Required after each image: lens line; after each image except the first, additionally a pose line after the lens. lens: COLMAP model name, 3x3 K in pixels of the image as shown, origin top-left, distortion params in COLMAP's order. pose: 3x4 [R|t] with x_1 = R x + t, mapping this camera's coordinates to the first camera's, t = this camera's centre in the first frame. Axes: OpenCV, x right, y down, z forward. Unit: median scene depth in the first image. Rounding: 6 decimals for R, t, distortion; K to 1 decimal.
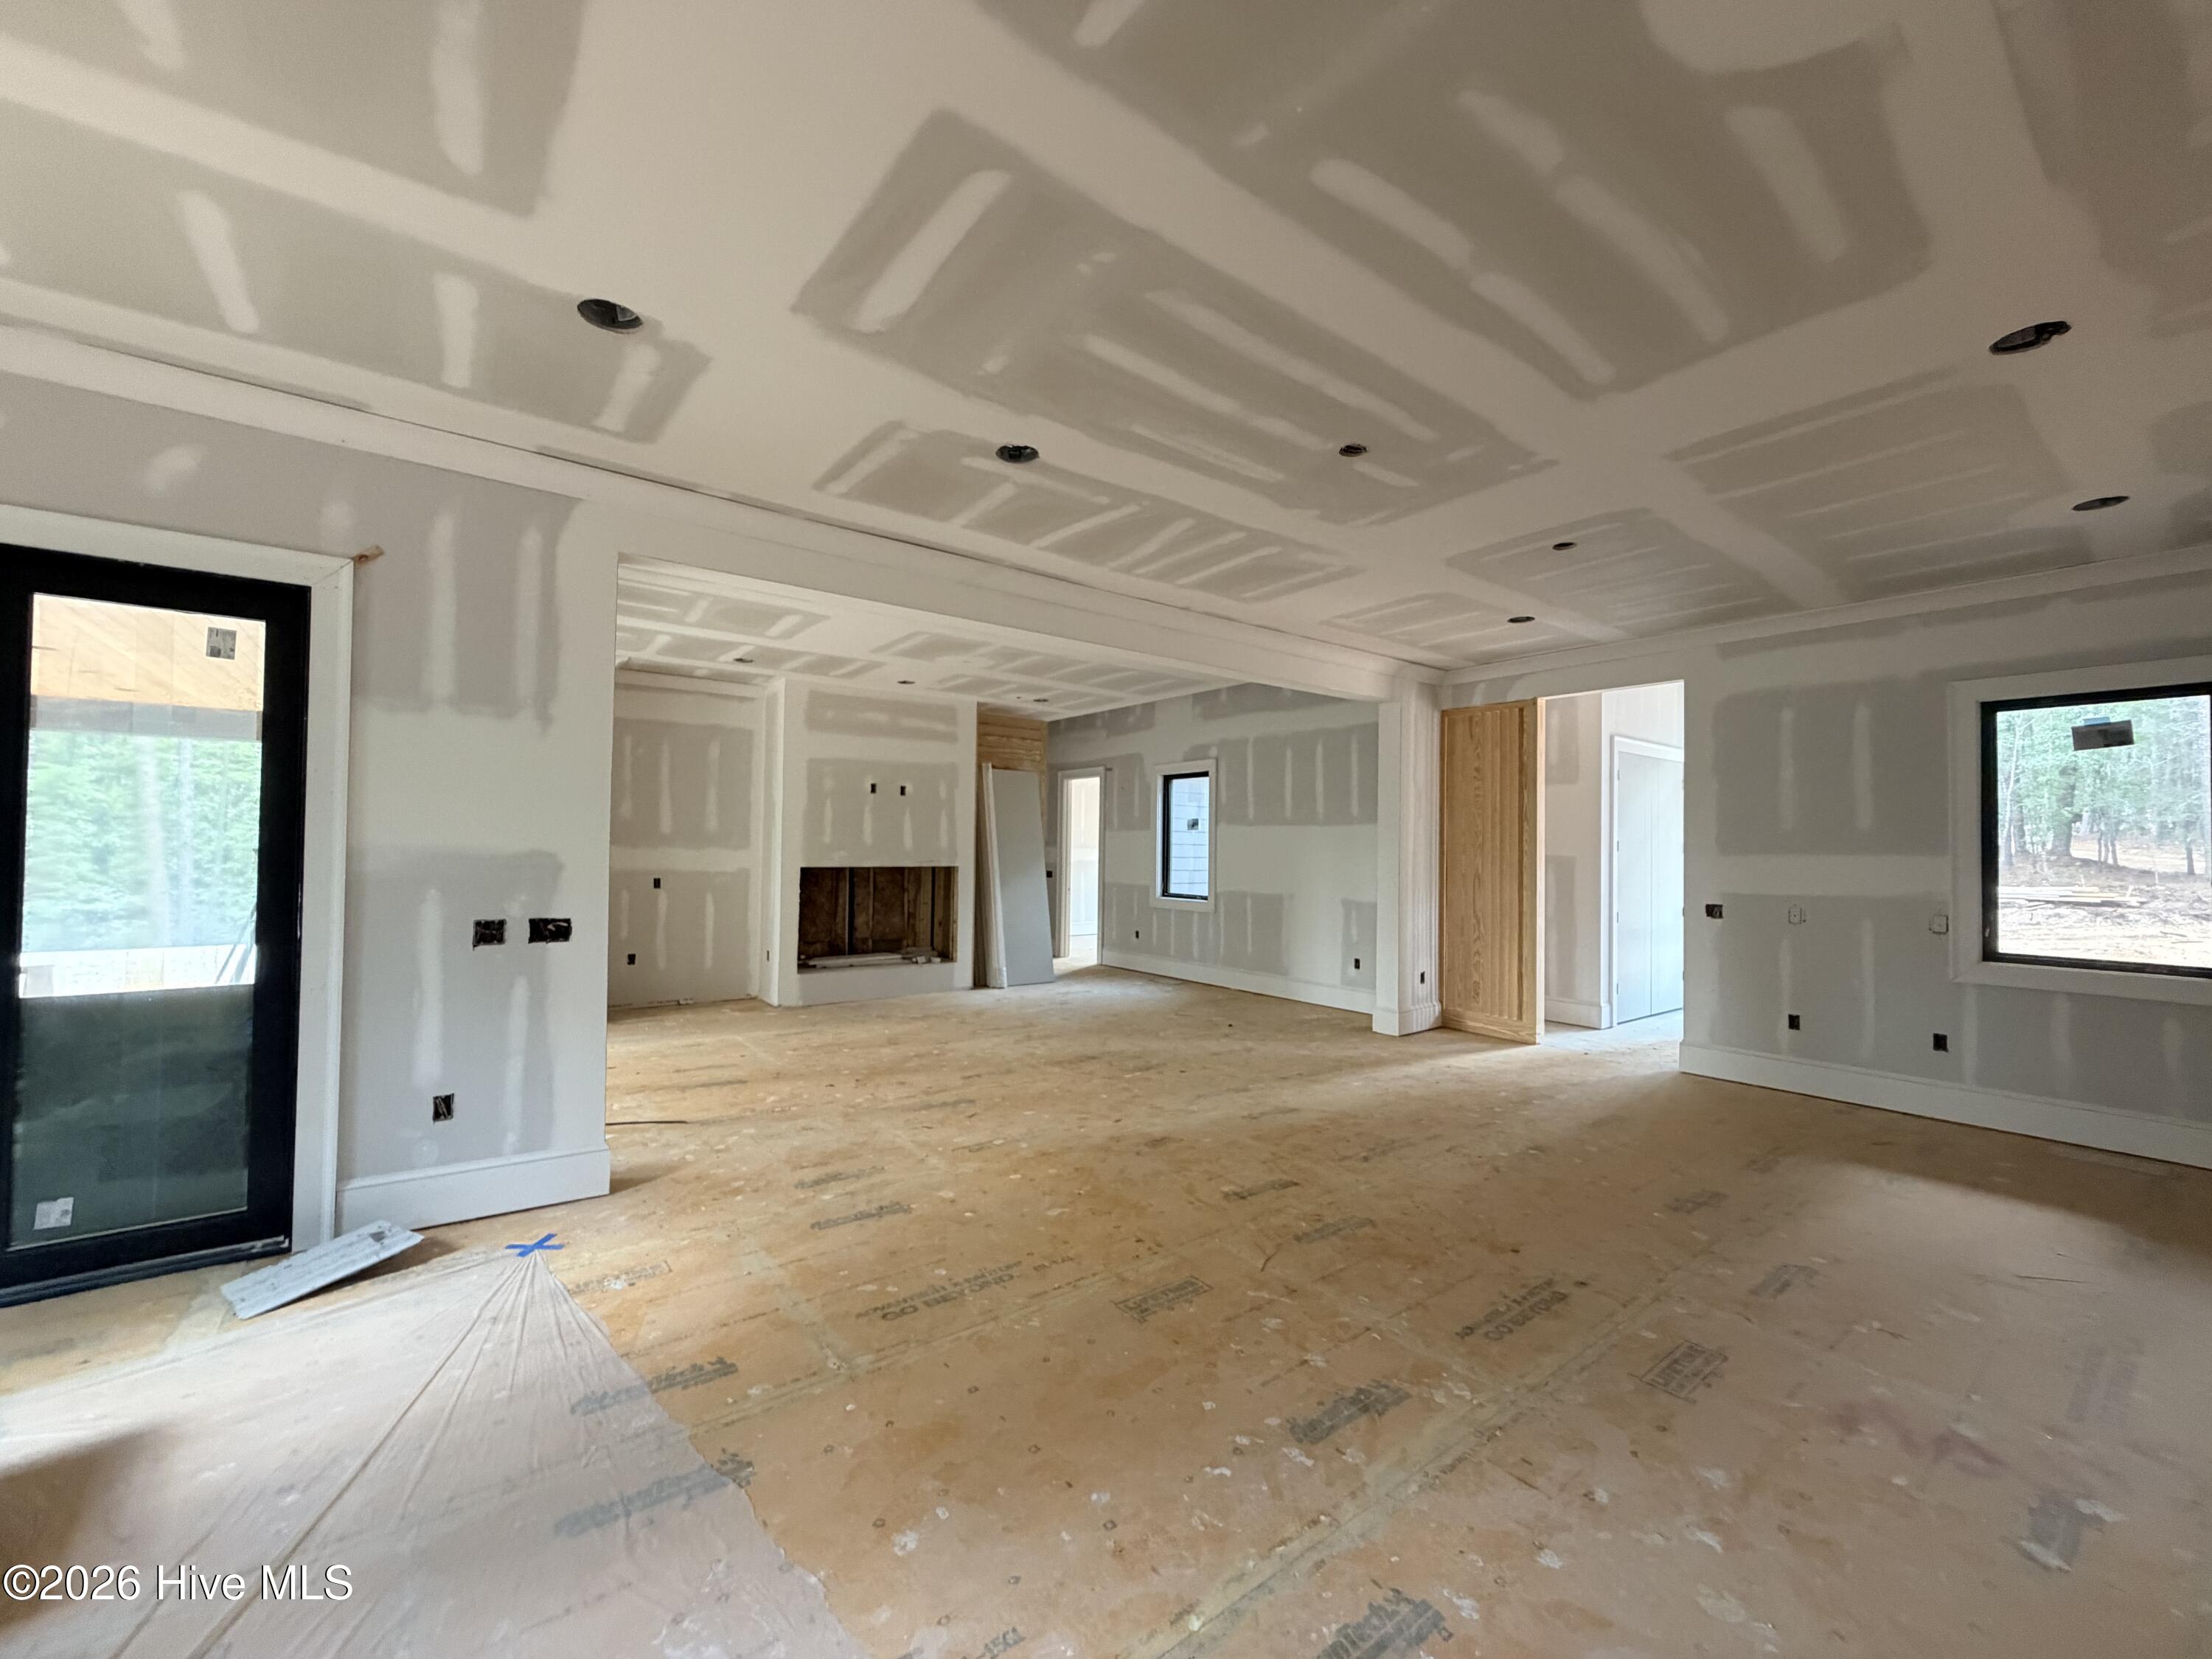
lens RADIAL K [[879.7, 0, 1101.8], [0, 879.7, 830.8], [0, 0, 1]] dist [-0.000499, 0.000157]
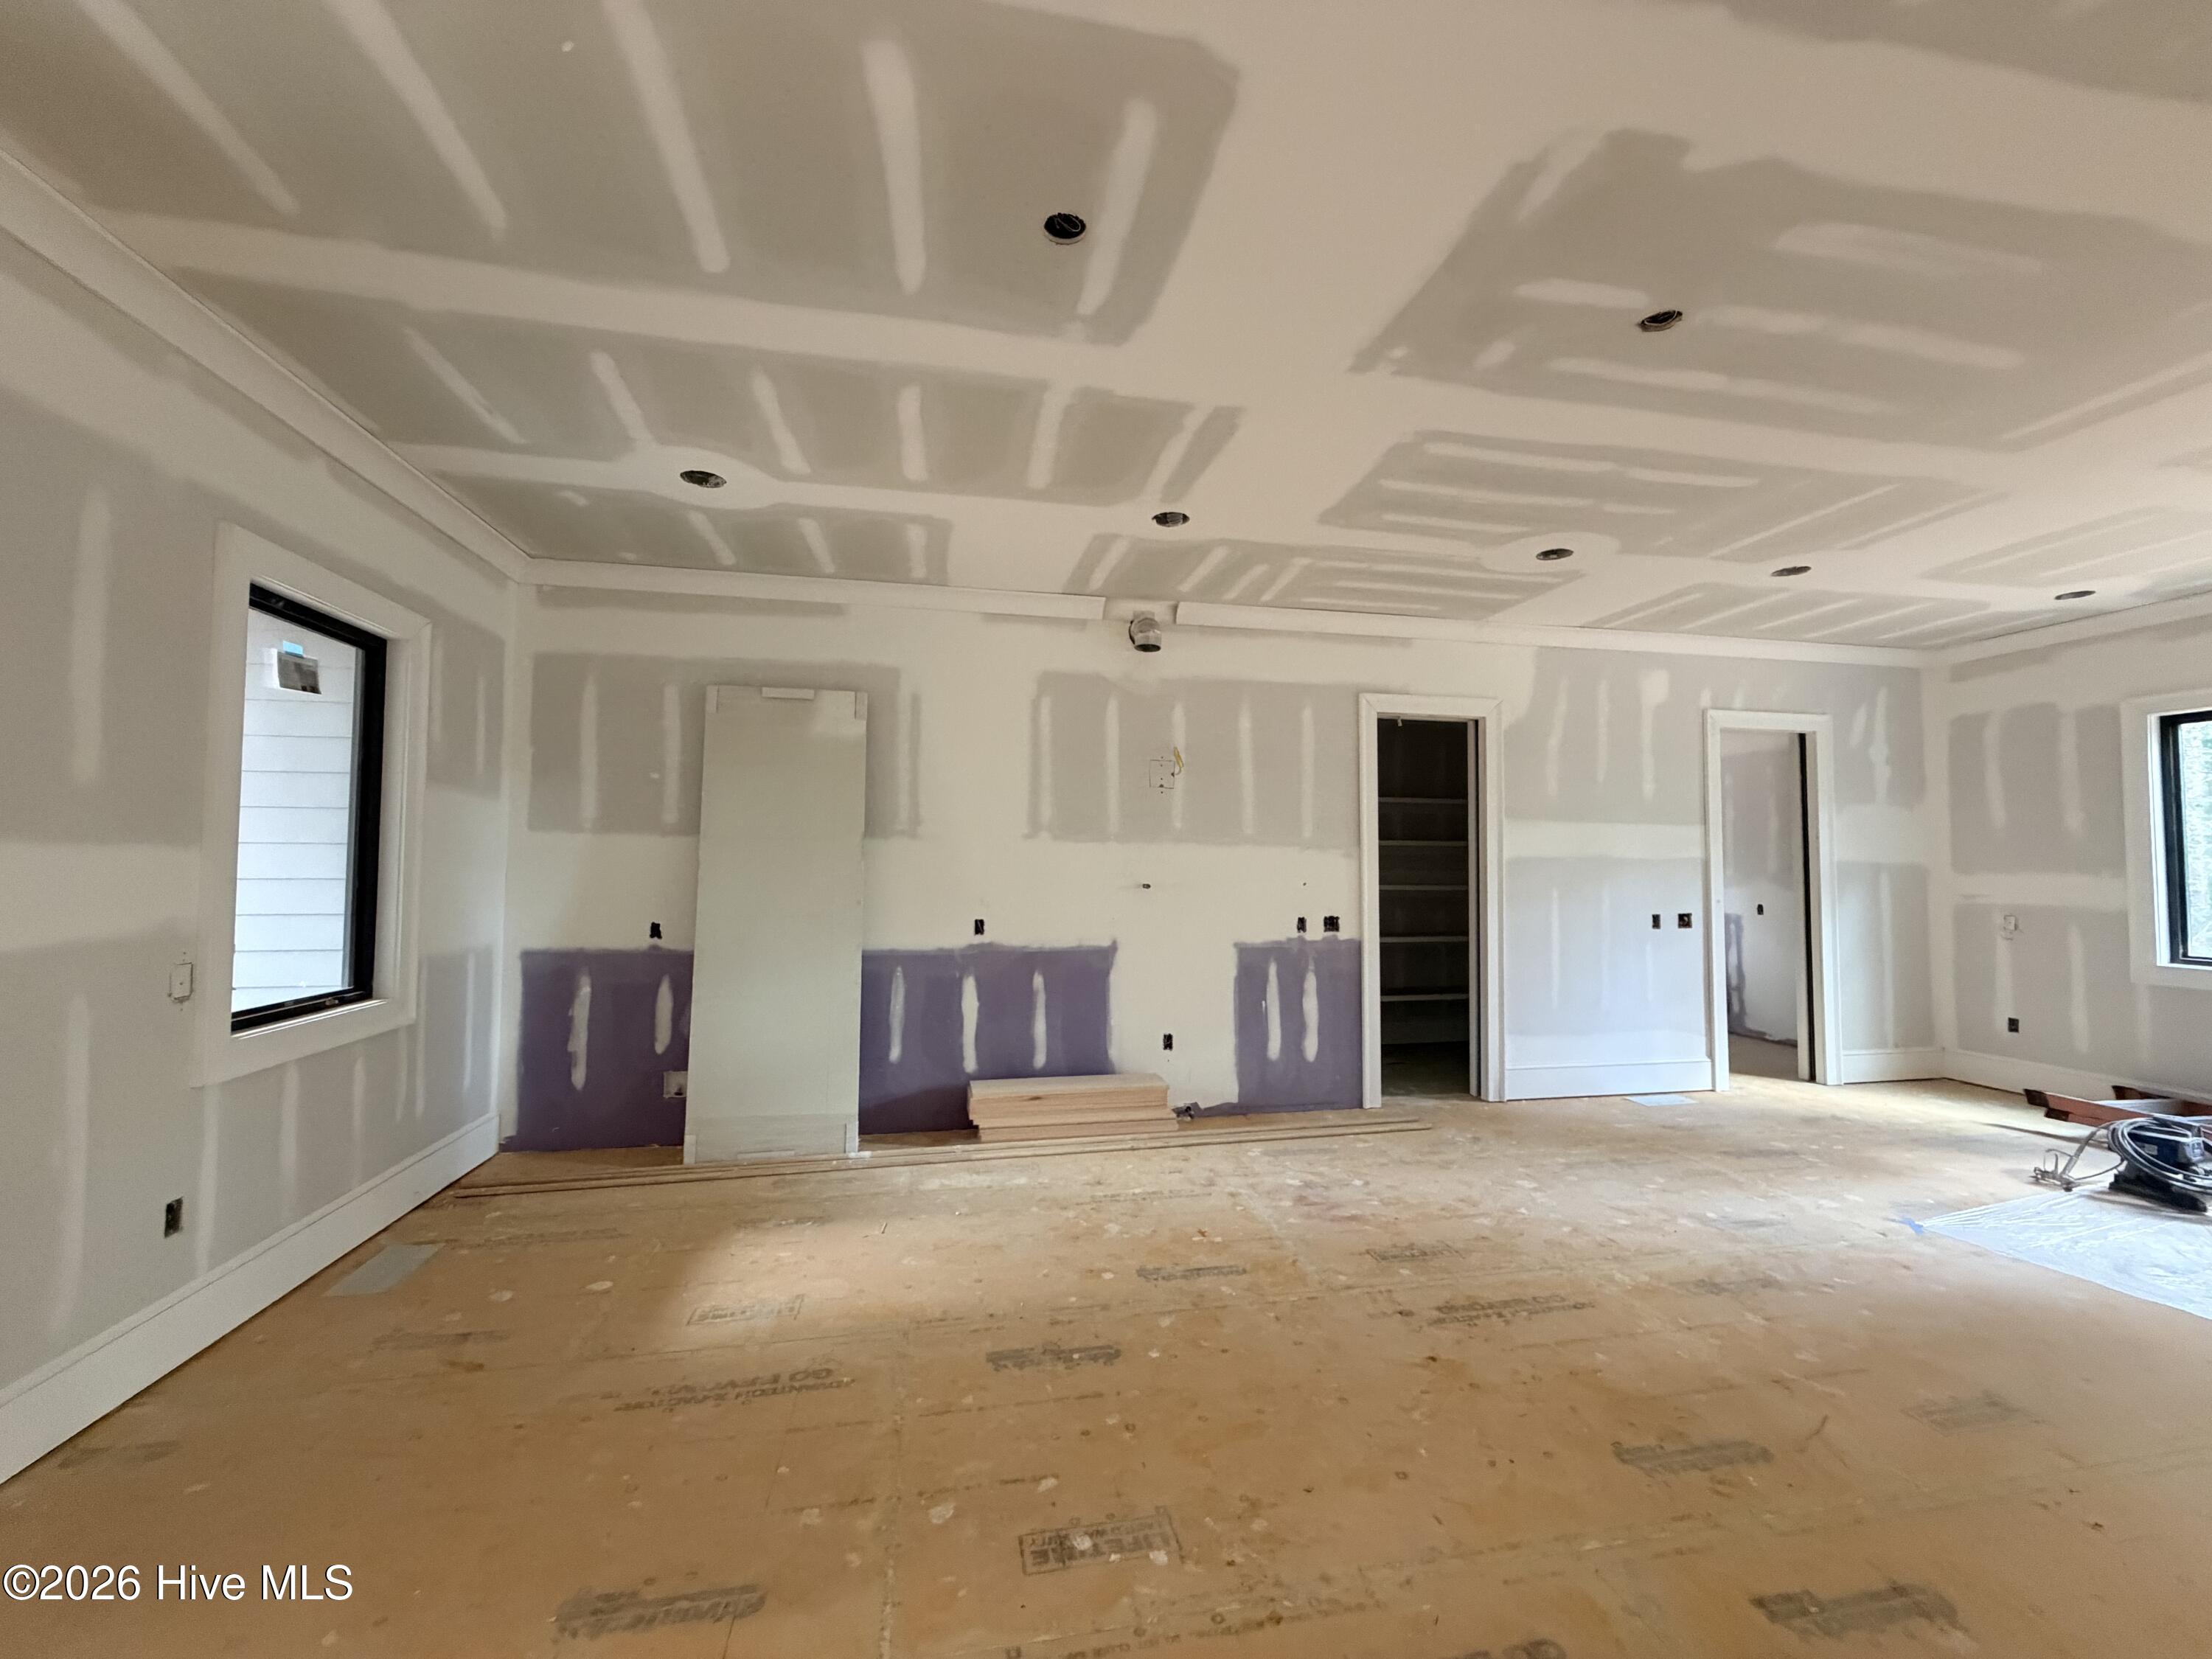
lens RADIAL K [[879.7, 0, 1101.8], [0, 879.7, 830.8], [0, 0, 1]] dist [-0.000499, 0.000157]
pose [[-0.897277, -0.001625, 0.441466, 0.433266], [-0.027821, 0.998214, -0.052873, 0.053059], [-0.440591, -0.059724, -0.895719, 2.099035]]
